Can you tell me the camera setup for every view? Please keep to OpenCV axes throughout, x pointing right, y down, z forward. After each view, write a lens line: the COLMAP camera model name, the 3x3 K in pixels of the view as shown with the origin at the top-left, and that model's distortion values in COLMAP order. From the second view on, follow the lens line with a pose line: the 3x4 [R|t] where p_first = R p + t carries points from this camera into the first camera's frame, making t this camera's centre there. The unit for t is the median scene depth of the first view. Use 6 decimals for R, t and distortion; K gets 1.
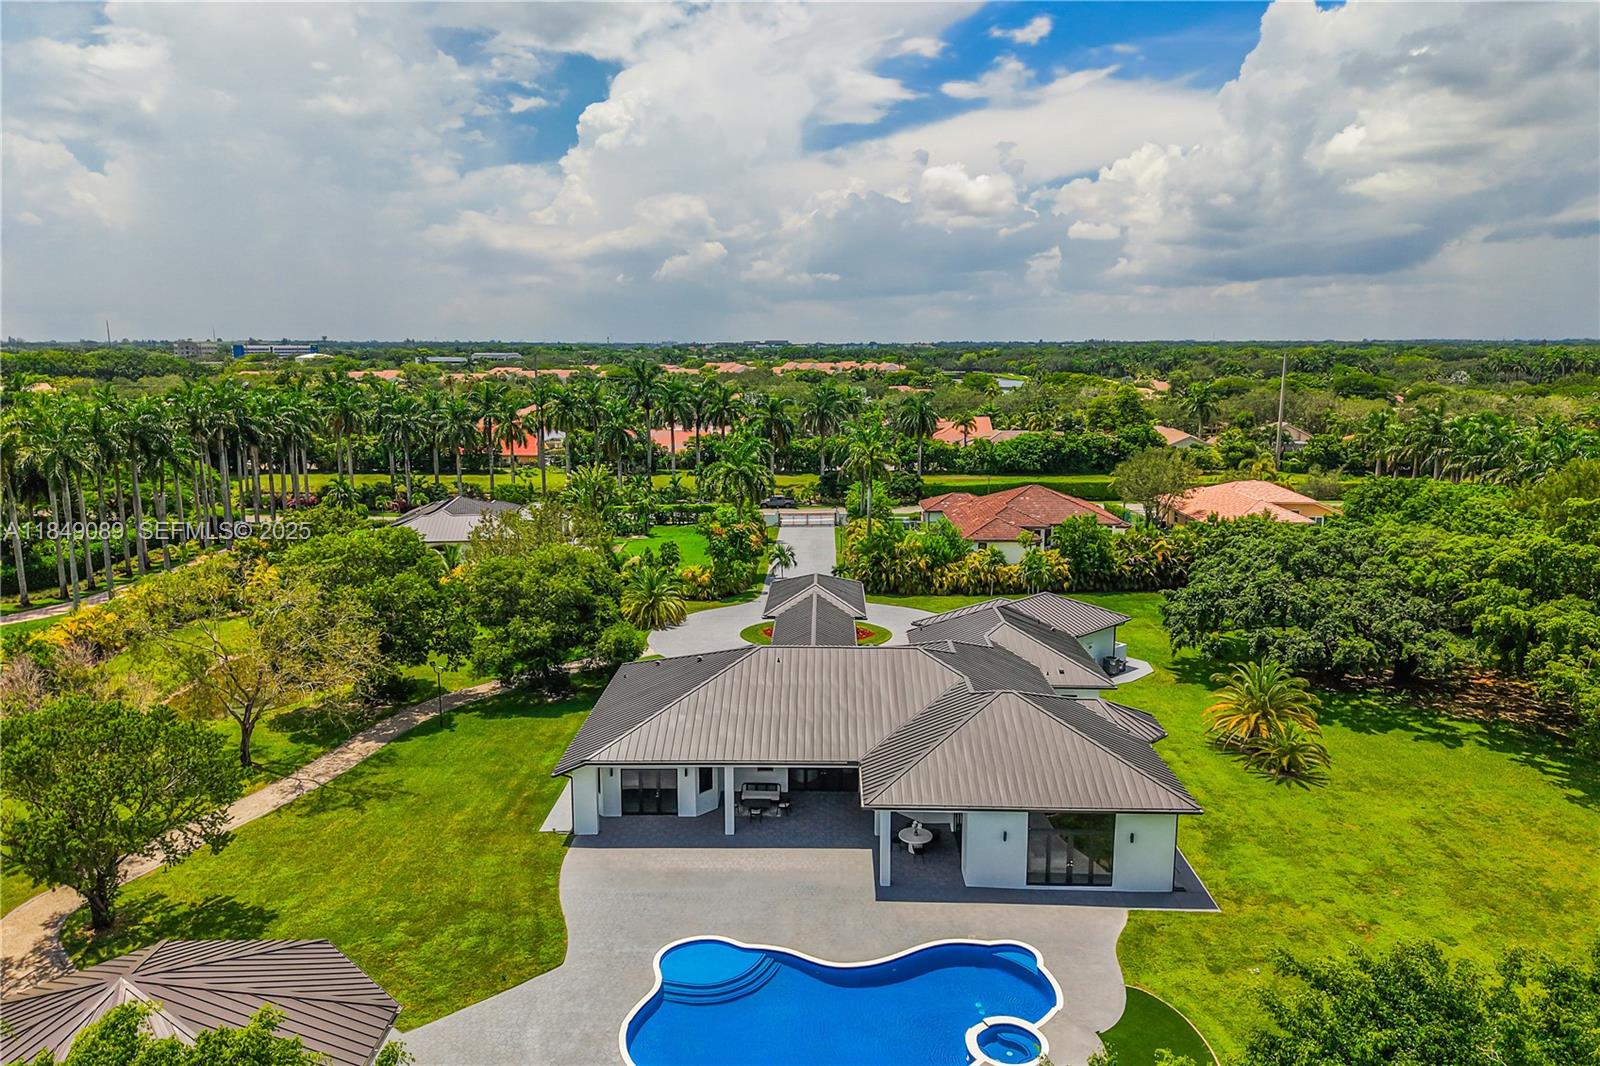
lens RADIAL K [[1109.4, 0, 792.3], [0, 1109.4, 527.5], [0, 0, 1]] dist [0.026746, -0.002417]
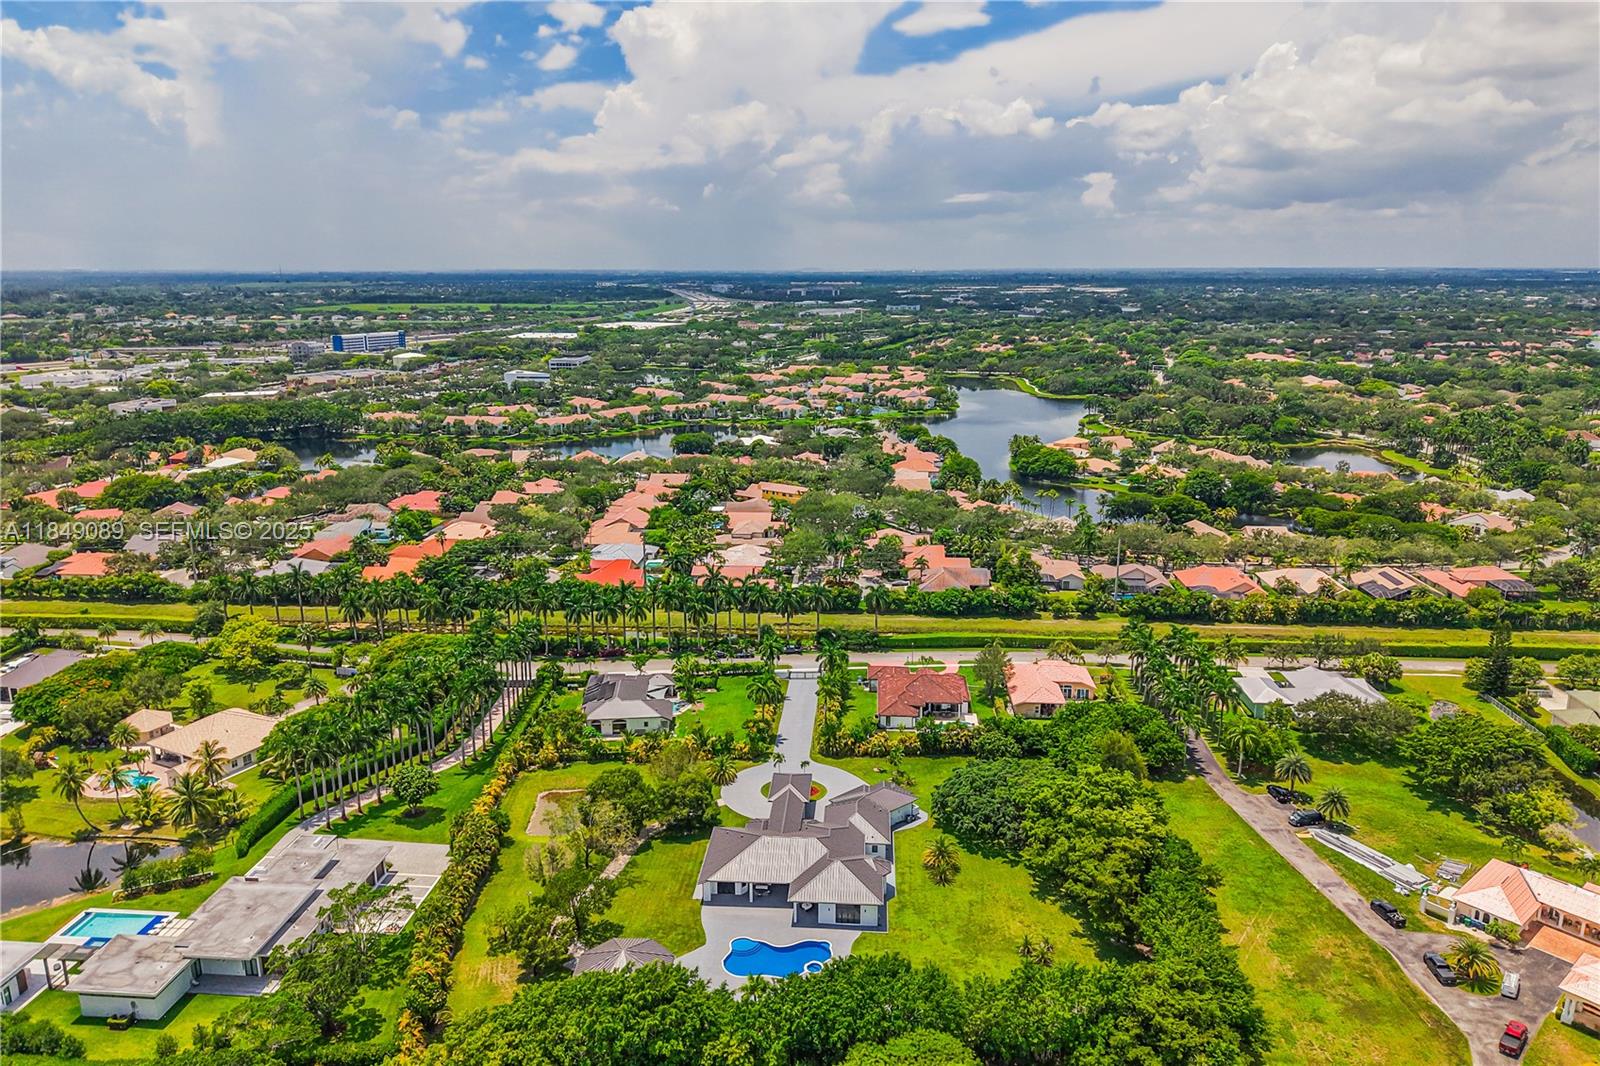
lens RADIAL K [[1109.4, 0, 792.3], [0, 1109.4, 527.5], [0, 0, 1]] dist [0.026746, -0.002417]
pose [[0.998867, 0.011780, -0.046110, 0.174310], [-0.008293, 0.997143, 0.075087, -0.916397], [0.046863, -0.074619, 0.996110, -1.855317]]
